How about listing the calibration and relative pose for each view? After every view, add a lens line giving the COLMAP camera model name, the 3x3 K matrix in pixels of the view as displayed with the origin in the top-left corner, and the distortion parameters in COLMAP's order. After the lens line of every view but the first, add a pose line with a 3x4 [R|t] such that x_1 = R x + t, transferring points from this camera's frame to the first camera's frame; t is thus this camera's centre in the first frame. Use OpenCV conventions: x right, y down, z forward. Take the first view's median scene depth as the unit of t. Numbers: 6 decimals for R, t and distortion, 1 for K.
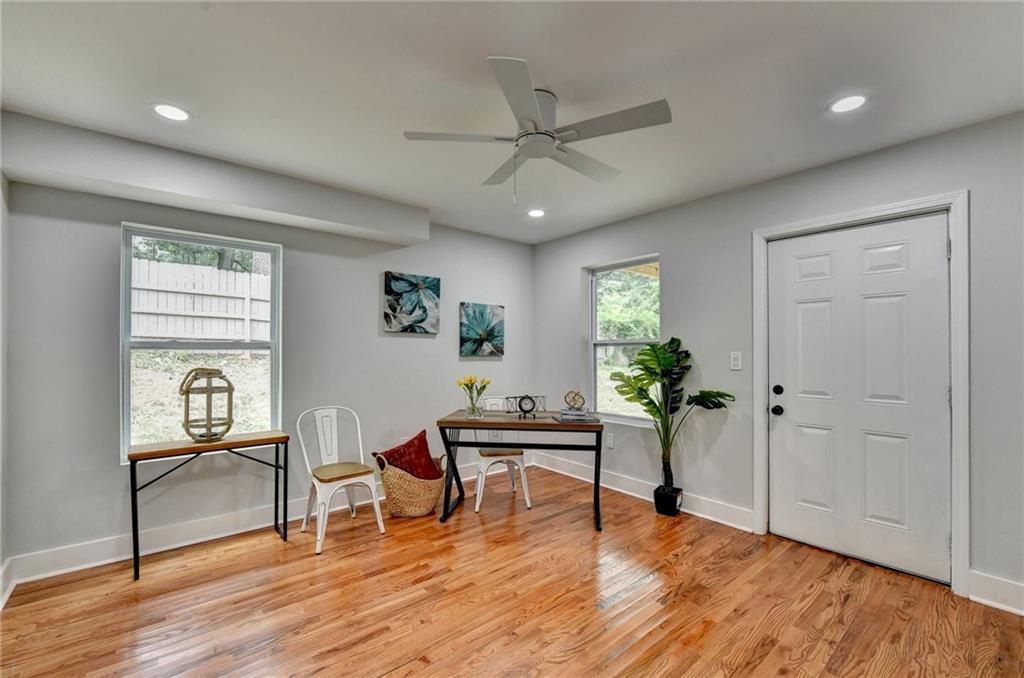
lens RADIAL K [[422.5, 0, 535.9], [0, 422.5, 338.4], [0, 0, 1]] dist [-0.013597, 0.000187]
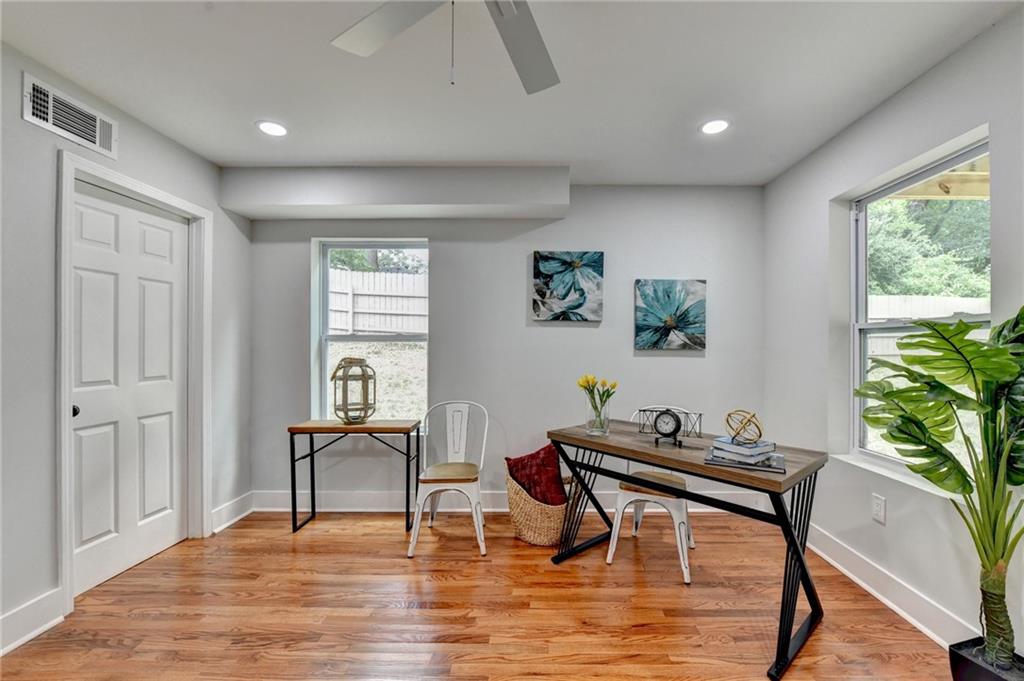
lens RADIAL K [[422.5, 0, 535.9], [0, 422.5, 339.9], [0, 0, 1]] dist [-0.013597, 0.000187]
pose [[0.746556, -0.010442, -0.665240, 0.241116], [0.019102, 0.999801, 0.005745, 0.019937], [0.665048, -0.016996, 0.746607, 0.366457]]
